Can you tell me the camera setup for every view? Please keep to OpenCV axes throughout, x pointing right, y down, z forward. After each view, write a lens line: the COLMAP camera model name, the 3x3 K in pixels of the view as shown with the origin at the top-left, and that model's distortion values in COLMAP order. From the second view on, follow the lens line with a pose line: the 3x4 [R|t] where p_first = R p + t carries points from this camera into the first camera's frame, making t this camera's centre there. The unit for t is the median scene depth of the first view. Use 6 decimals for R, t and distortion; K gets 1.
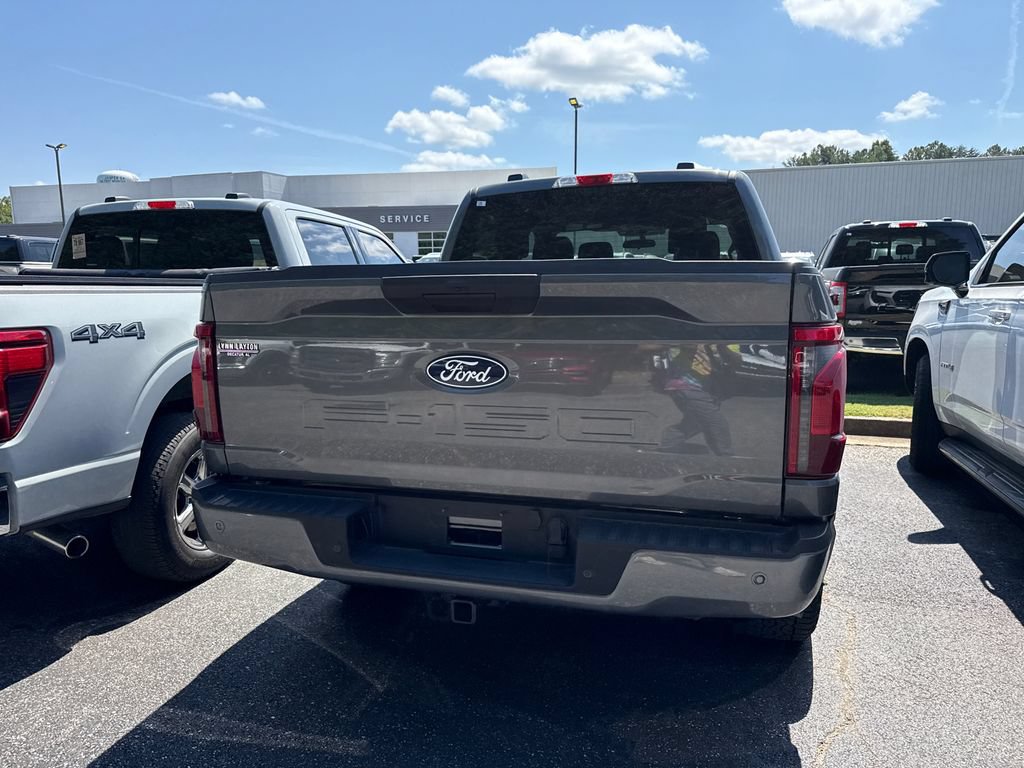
lens RADIAL K [[727.8, 0, 508.1], [0, 727.8, 393.0], [0, 0, 1]] dist [0.031045, -0.047256]
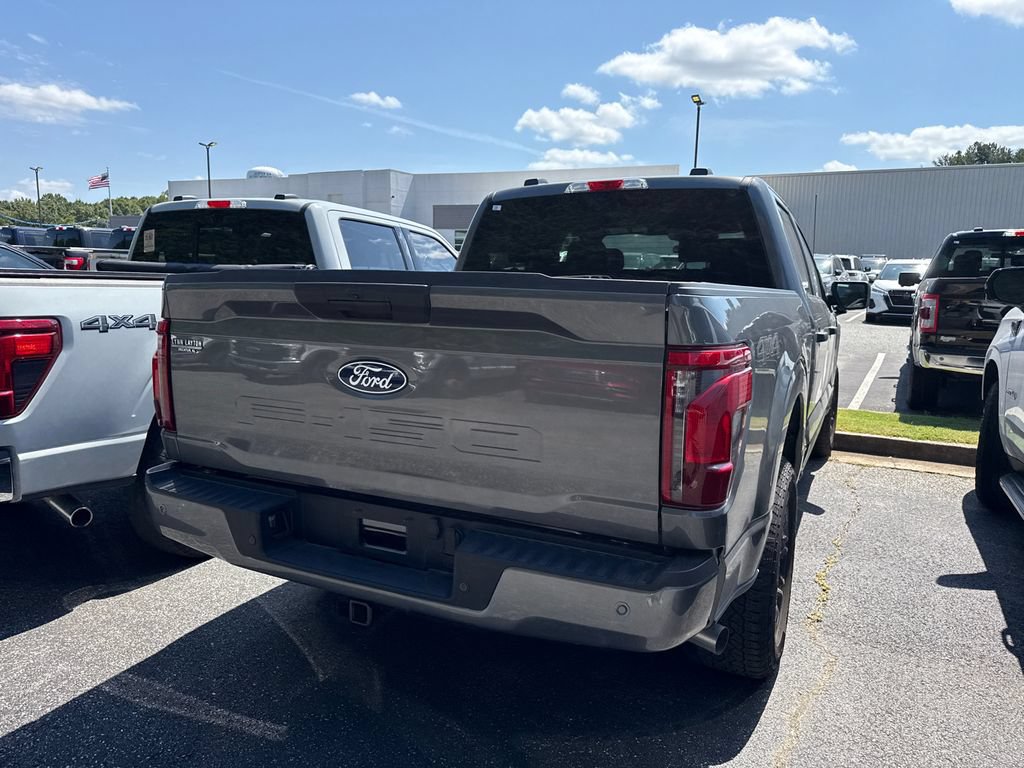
lens RADIAL K [[729.3, 0, 507.0], [0, 729.3, 384.7], [0, 0, 1]] dist [0.018879, -0.027746]
pose [[0.986038, 0.051235, -0.158441, 0.200380], [-0.052406, 0.998621, -0.003219, -0.017705], [0.158058, 0.011478, 0.987363, 0.014486]]
